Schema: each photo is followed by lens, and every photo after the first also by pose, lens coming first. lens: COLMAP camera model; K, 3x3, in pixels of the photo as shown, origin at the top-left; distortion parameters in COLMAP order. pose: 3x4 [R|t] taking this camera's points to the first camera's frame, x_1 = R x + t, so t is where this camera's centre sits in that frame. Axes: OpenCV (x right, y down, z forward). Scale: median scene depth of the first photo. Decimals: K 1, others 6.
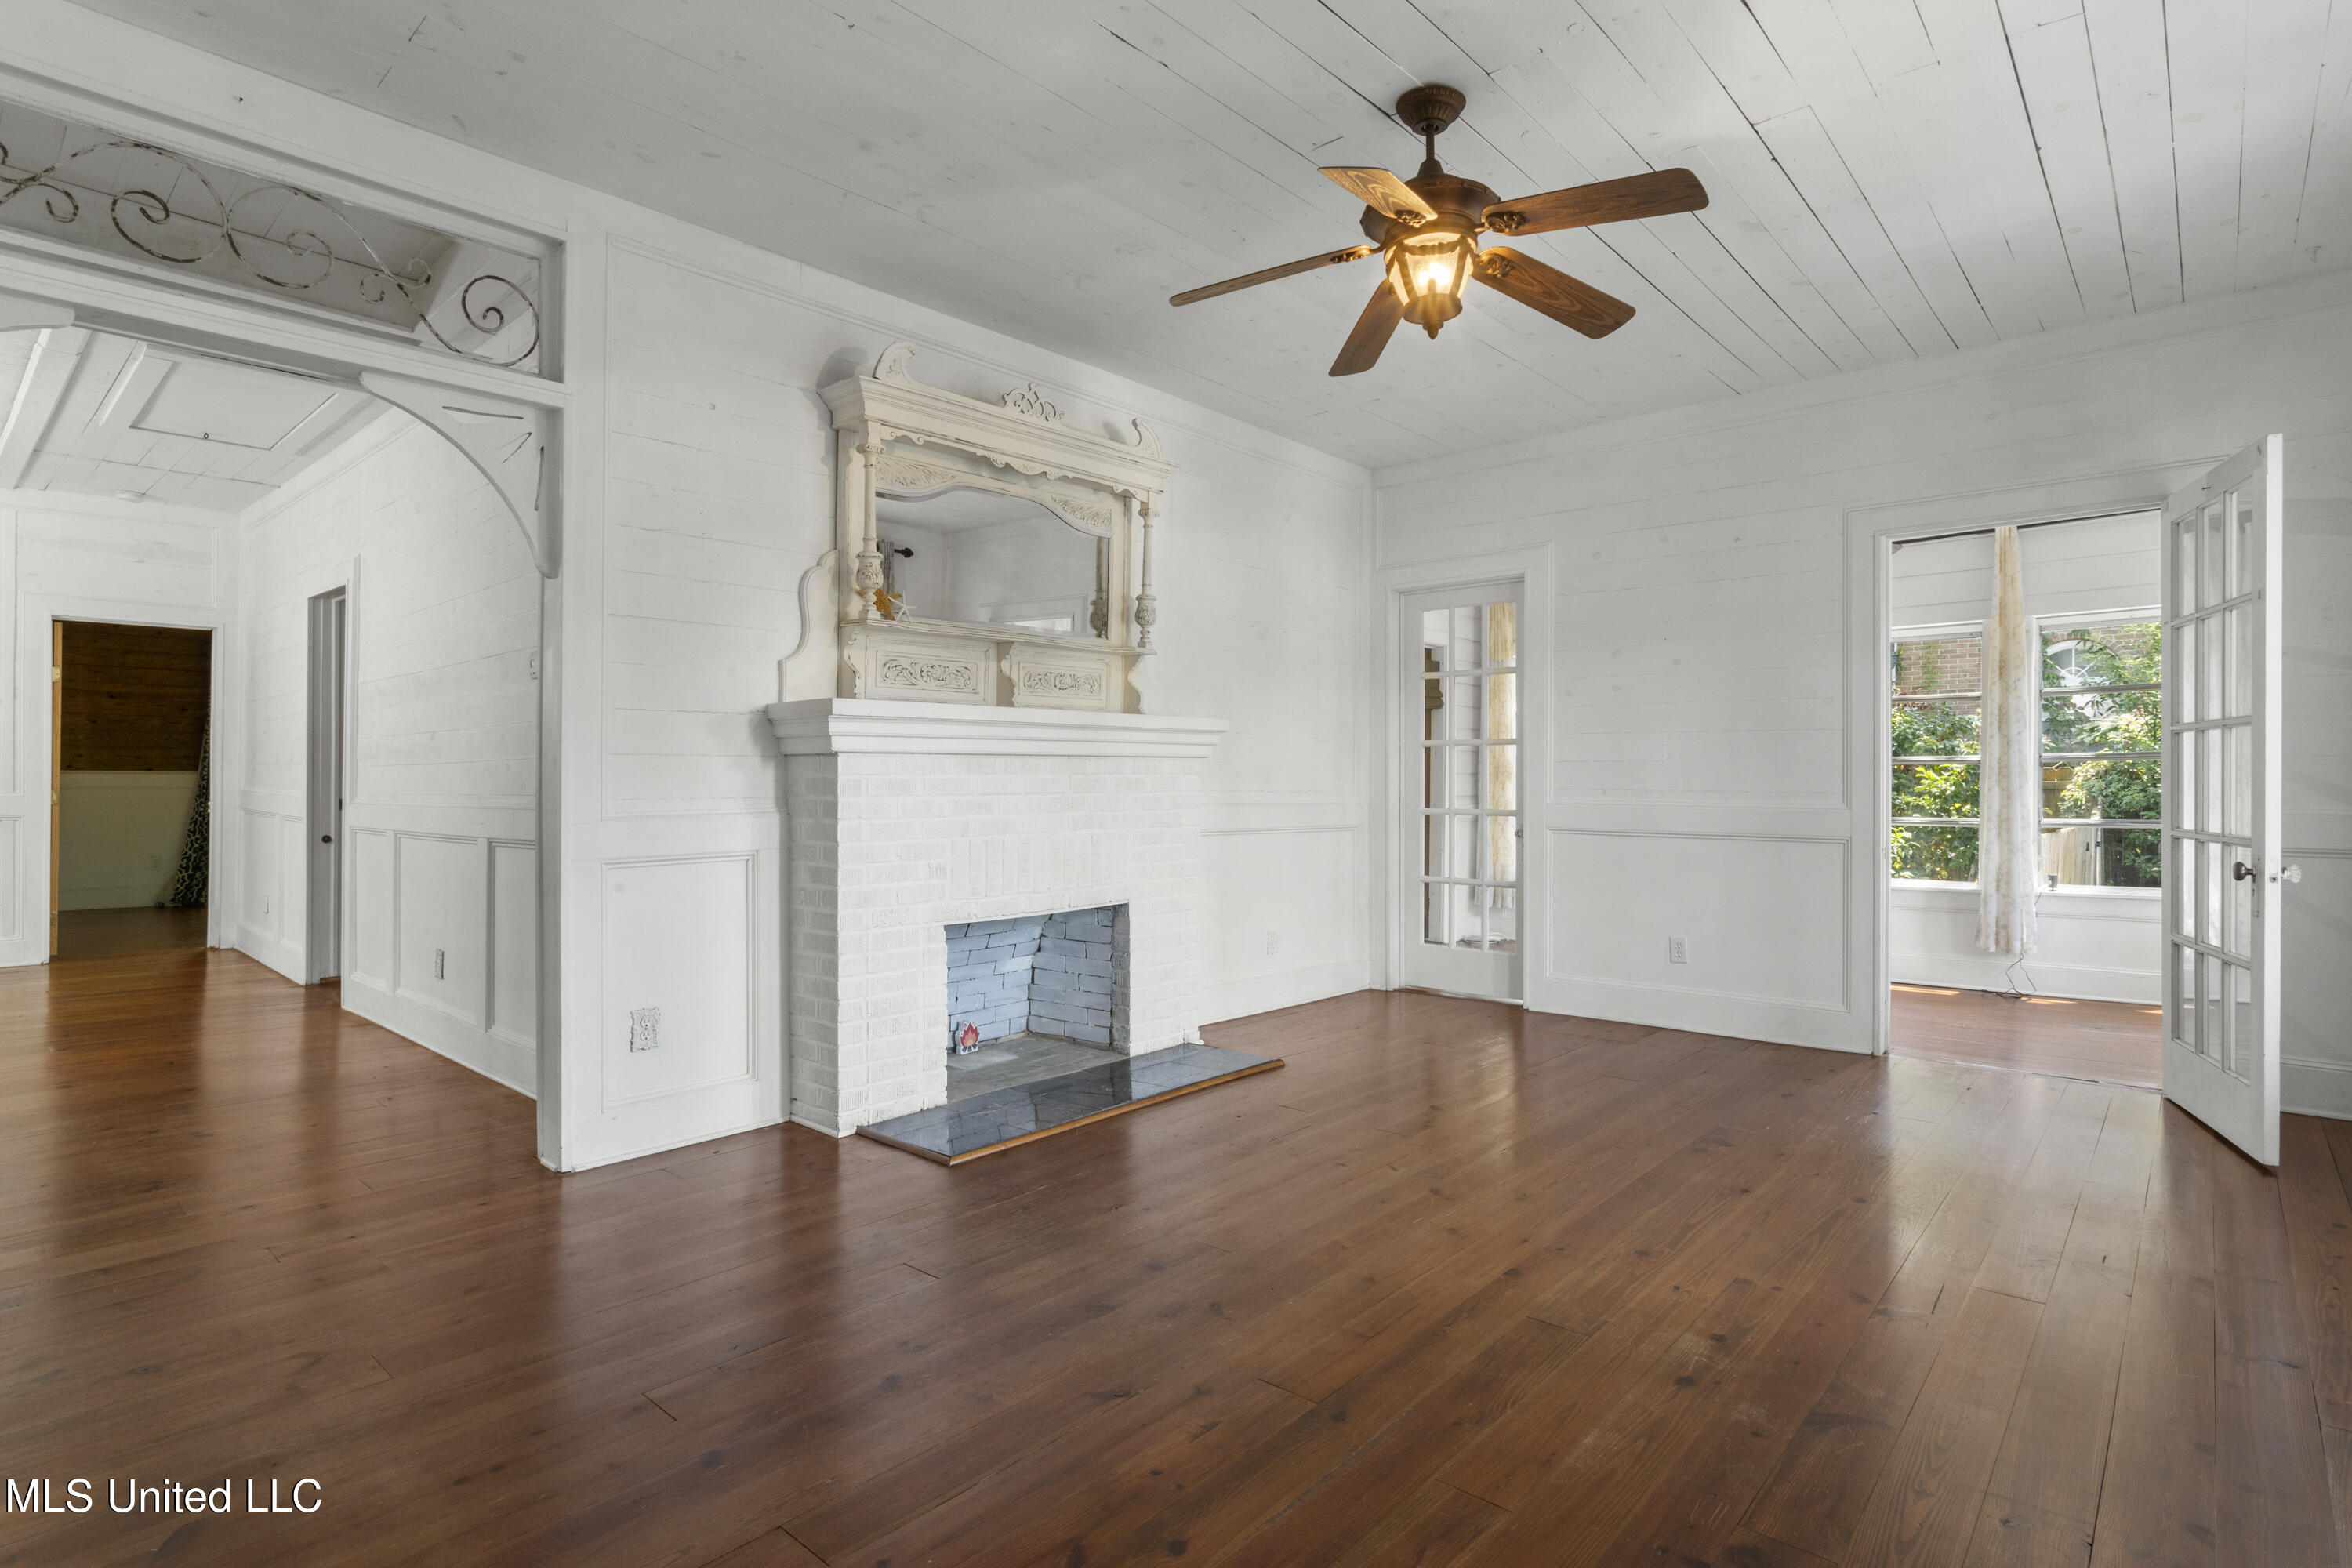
lens RADIAL K [[1184.8, 0, 1164.2], [0, 1184.8, 782.6], [0, 0, 1]] dist [-0.000244, -0.000486]
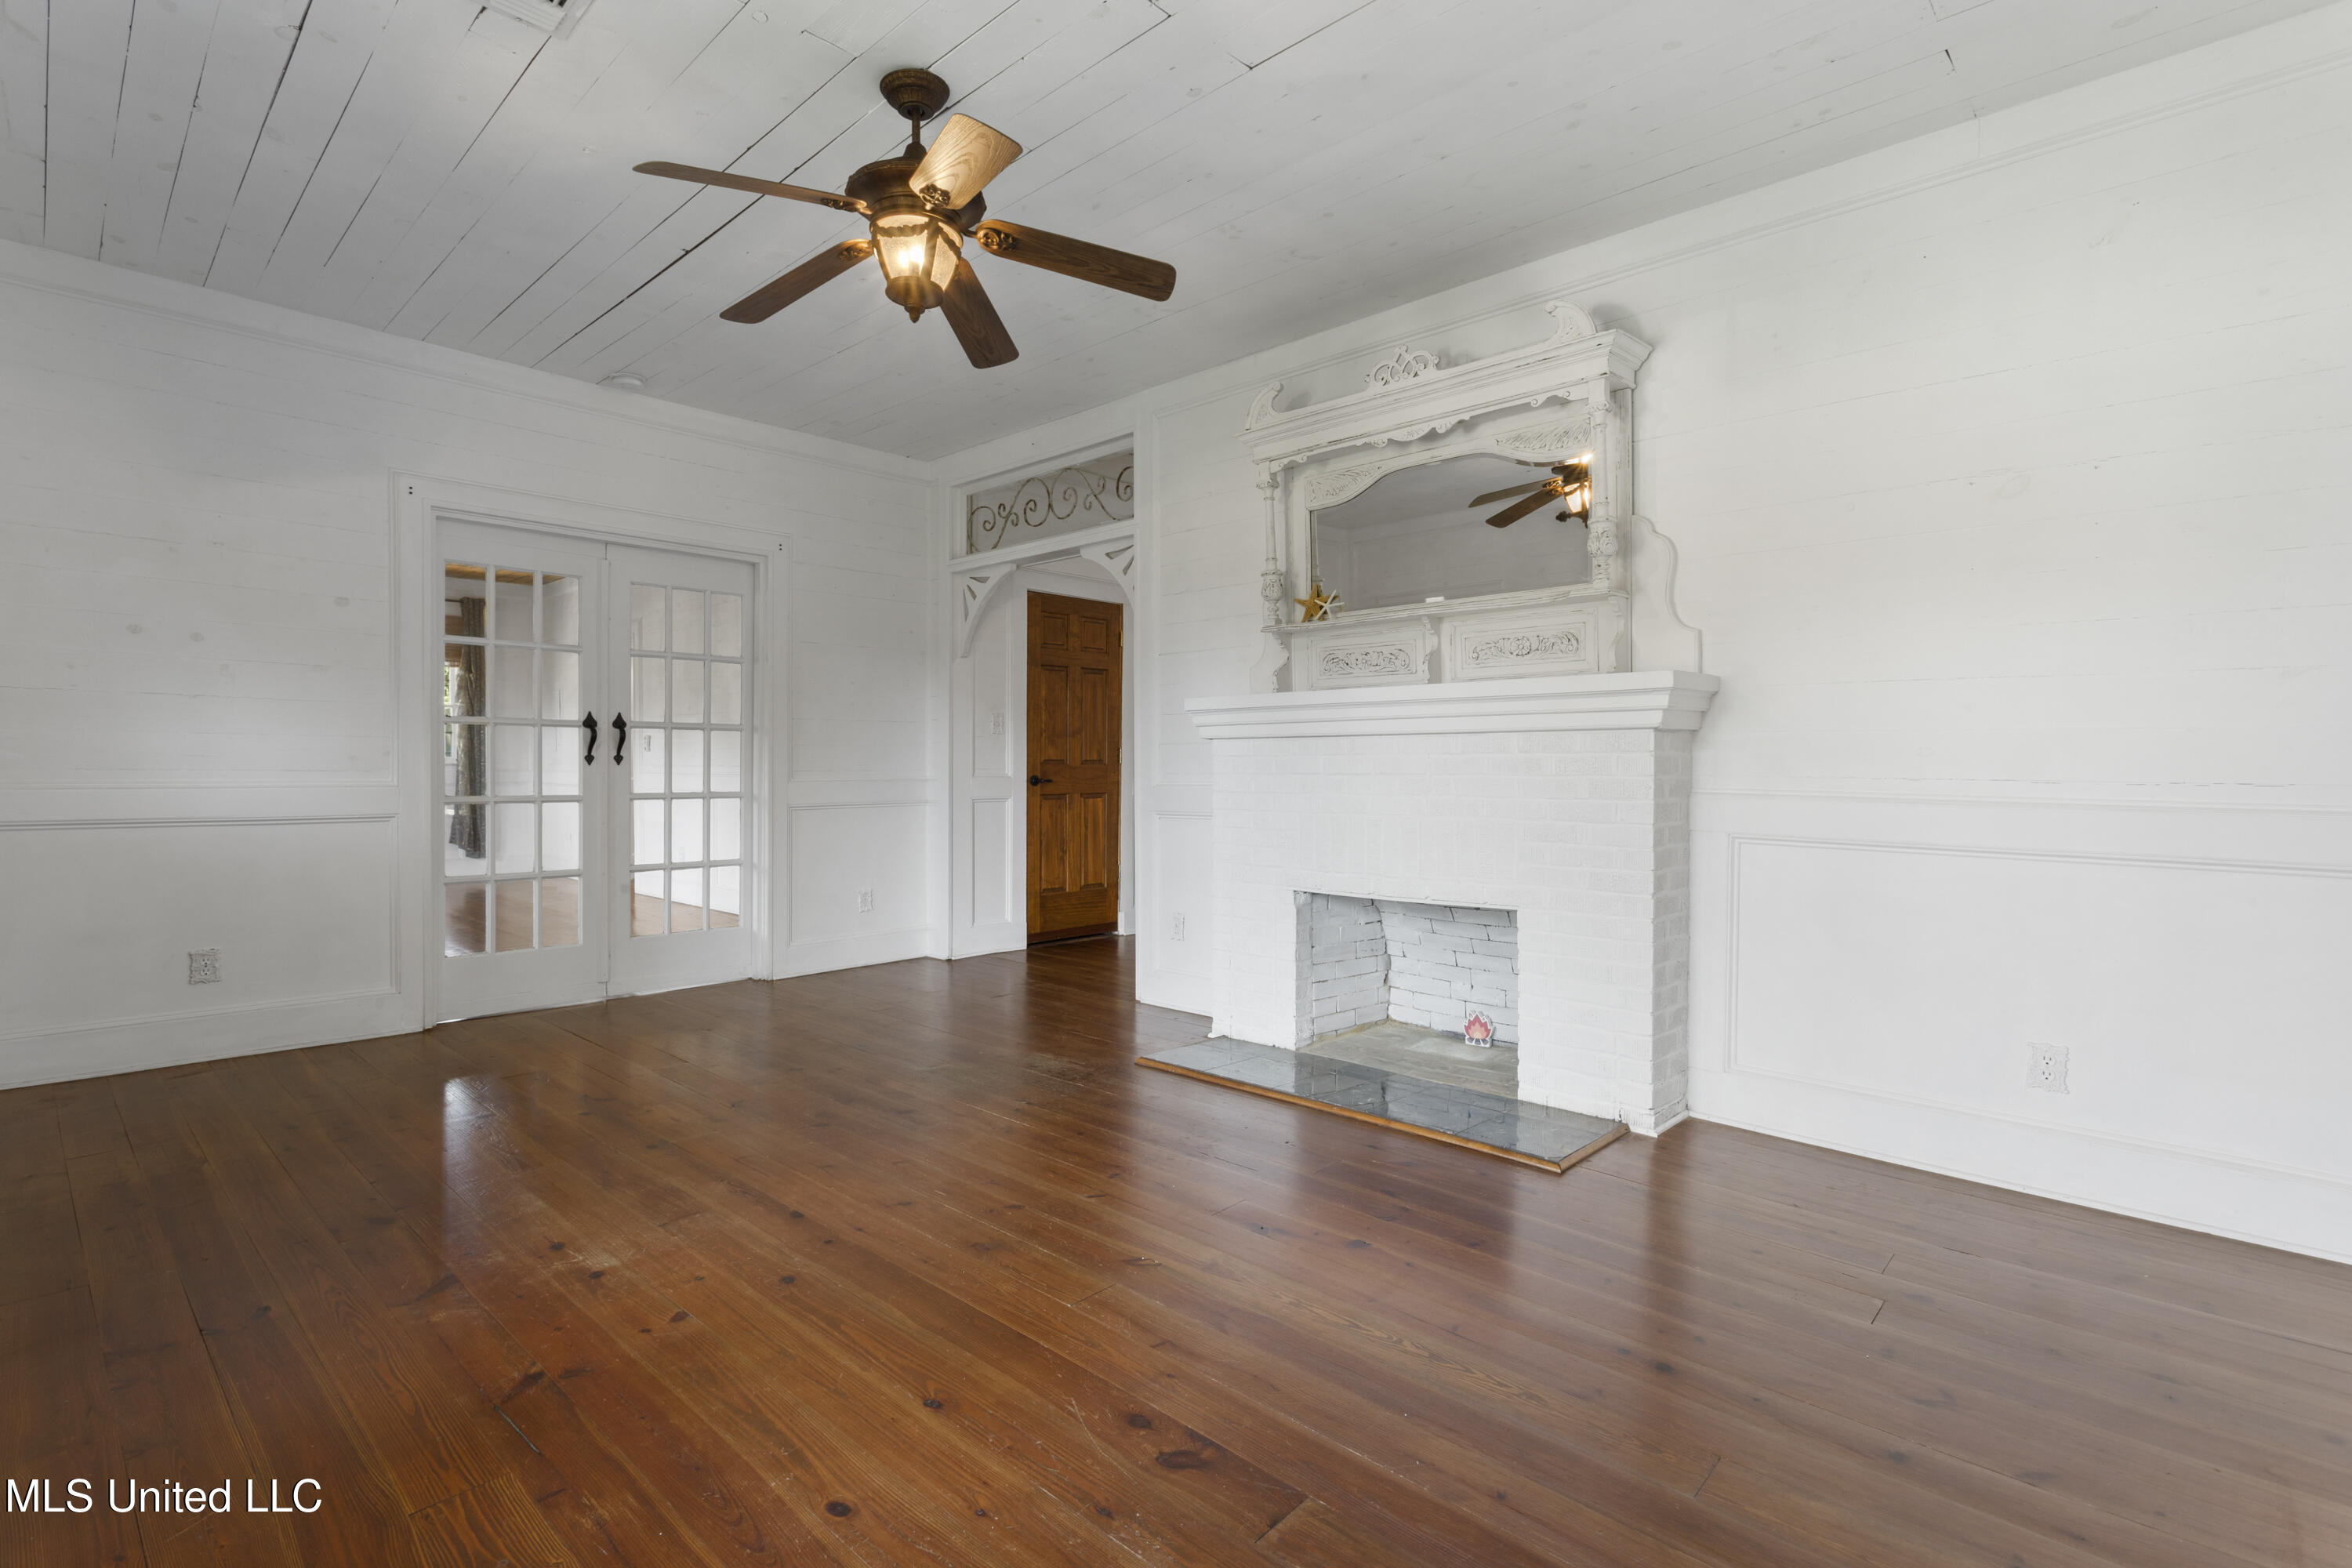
lens RADIAL K [[1096.0, 0, 1176.0], [0, 1096.0, 784.0], [0, 0, 1]] dist [0.001026, 0.000334]
pose [[-0.015261, 0.019536, -0.999693, 1.081986], [-0.005026, 0.999795, 0.019615, 0.000515], [0.999871, 0.005324, -0.015159, 1.150471]]
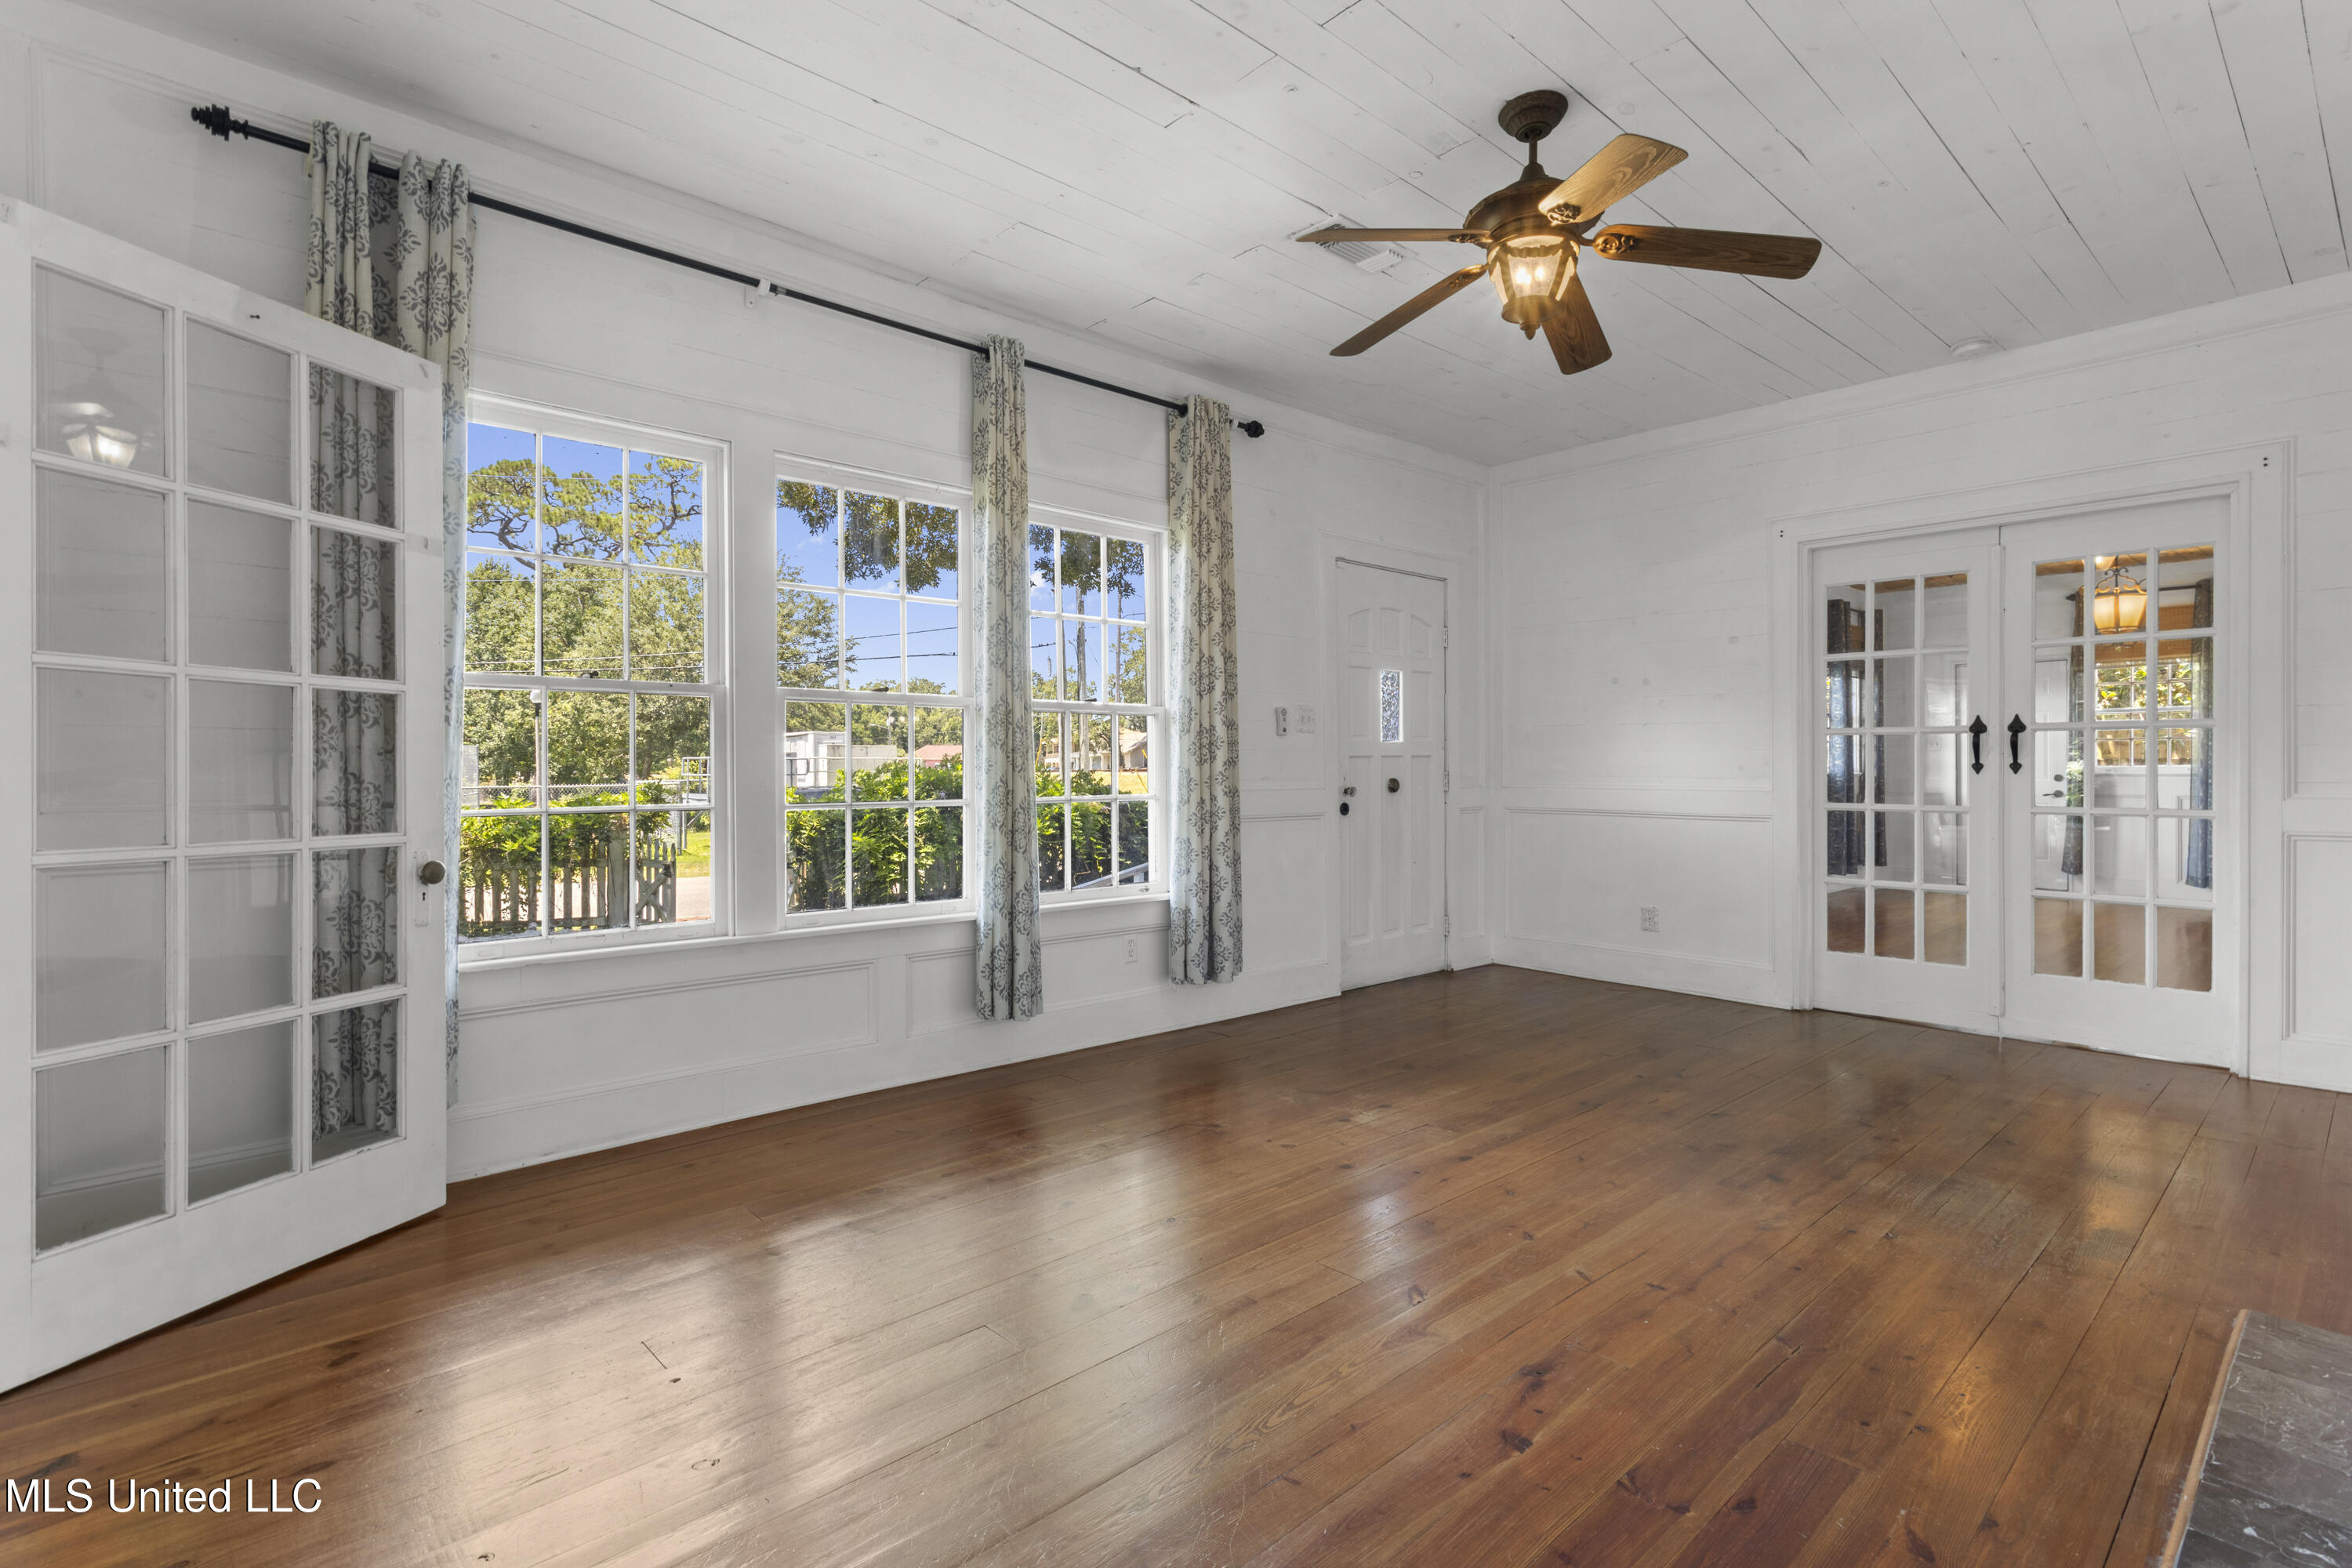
lens RADIAL K [[1108.4, 0, 1169.4], [0, 1108.4, 777.0], [0, 0, 1]] dist [0.003360, 0.000565]
pose [[-0.995172, 0.001433, 0.098137, 0.415571], [0.002218, 0.999966, 0.007895, -0.000939], [-0.098123, 0.008074, -0.995142, 1.861471]]
